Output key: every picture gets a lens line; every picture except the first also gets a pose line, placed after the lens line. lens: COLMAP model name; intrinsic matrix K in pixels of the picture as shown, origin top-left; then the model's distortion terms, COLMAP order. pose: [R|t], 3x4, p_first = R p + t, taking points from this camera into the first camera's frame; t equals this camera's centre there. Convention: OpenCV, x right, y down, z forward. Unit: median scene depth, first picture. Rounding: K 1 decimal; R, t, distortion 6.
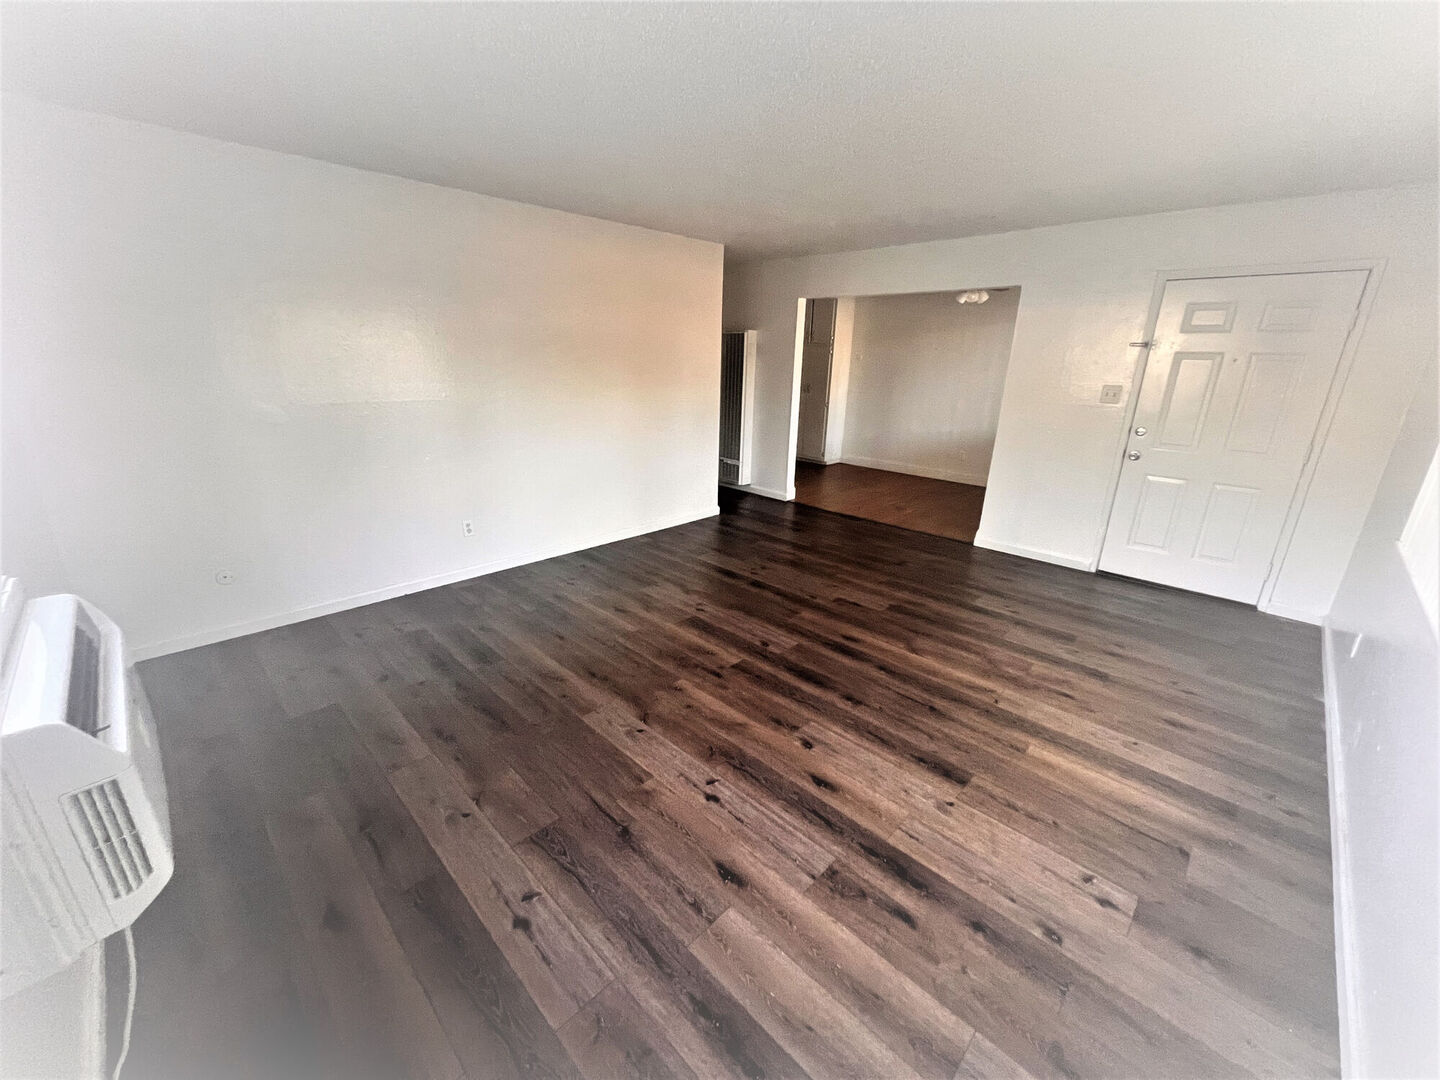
lens RADIAL K [[574.3, 0, 717.8], [0, 574.3, 544.2], [0, 0, 1]] dist [0.001213, -0.000127]
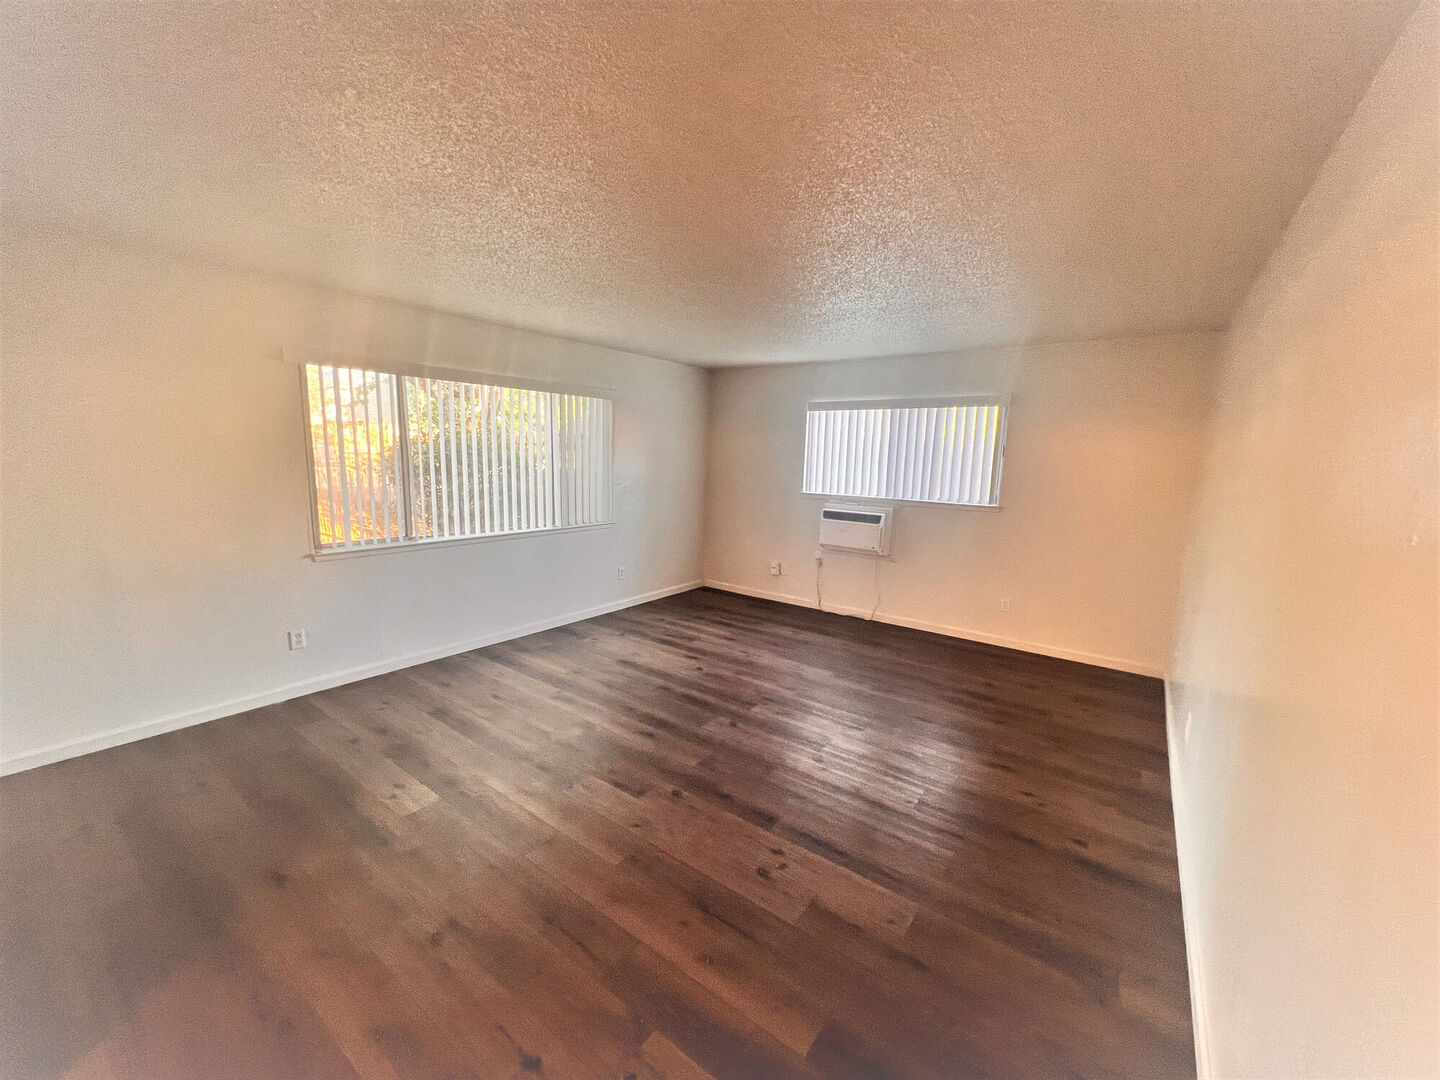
lens RADIAL K [[574.3, 0, 720.5], [0, 574.3, 540.8], [0, 0, 1]] dist [0.001213, -0.000127]
pose [[-0.988869, -0.025735, -0.146548, 0.261582], [-0.090715, 0.884978, 0.456711, -0.581675], [0.117938, 0.464922, -0.877461, 1.727421]]
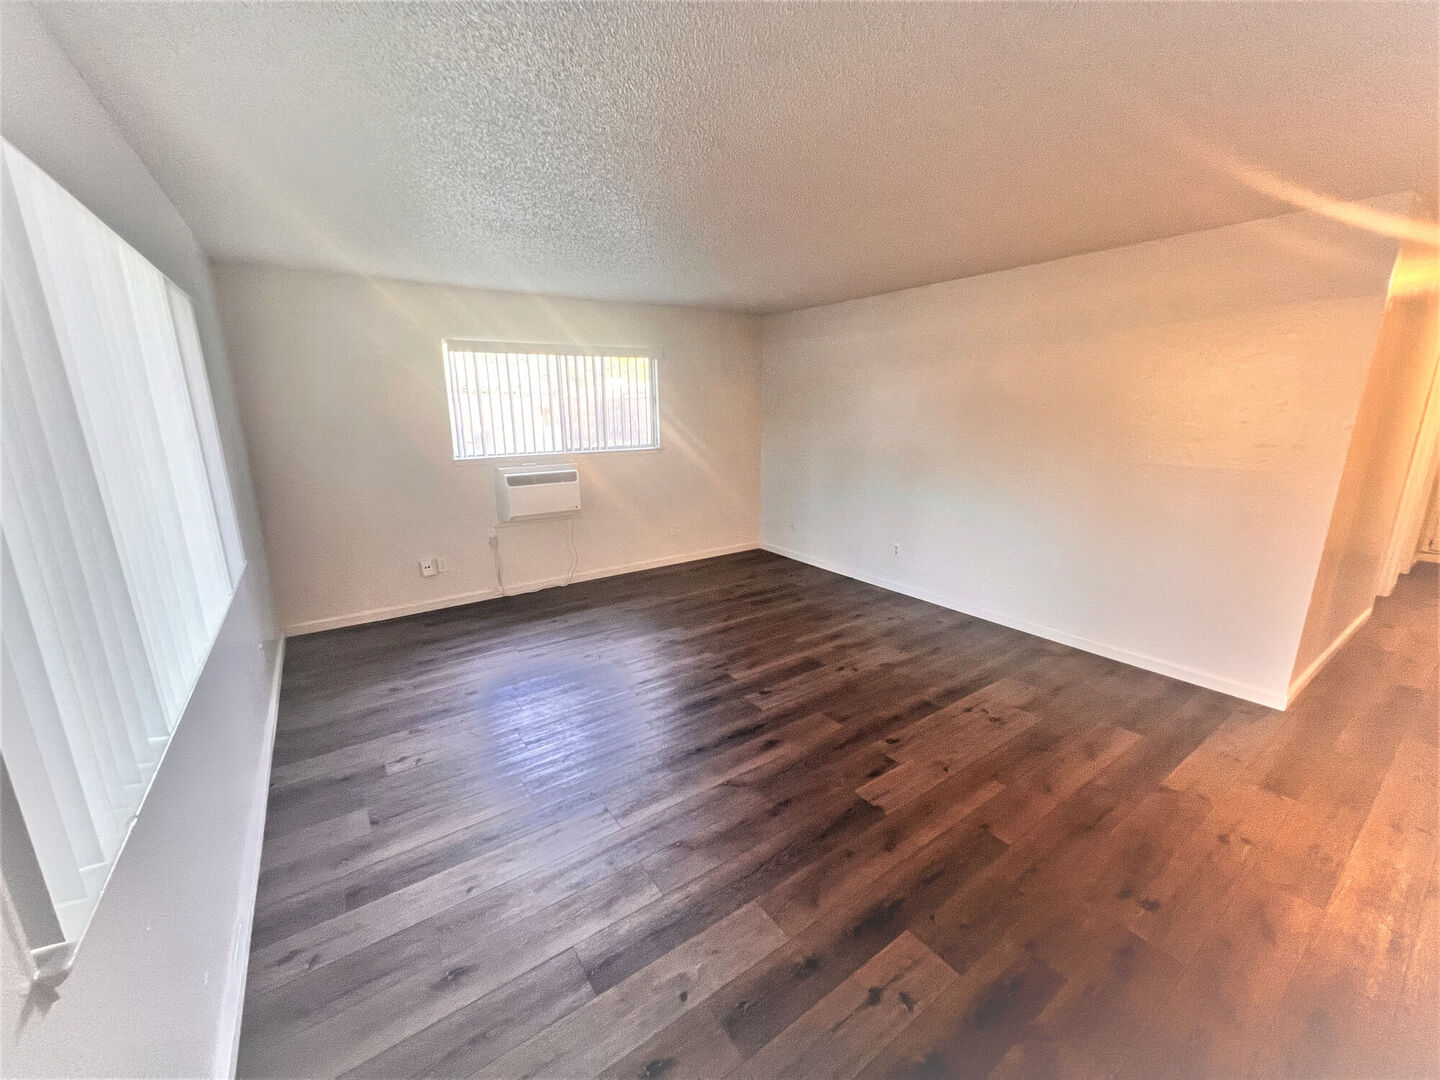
lens RADIAL K [[568.5, 0, 717.1], [0, 568.5, 544.6], [0, 0, 1]] dist [0.000464, 0.000330]
pose [[-0.185344, 0.217014, -0.958411, 0.978783], [-0.309322, 0.912847, 0.266516, -0.297246], [0.932721, 0.345855, -0.102064, 0.922121]]
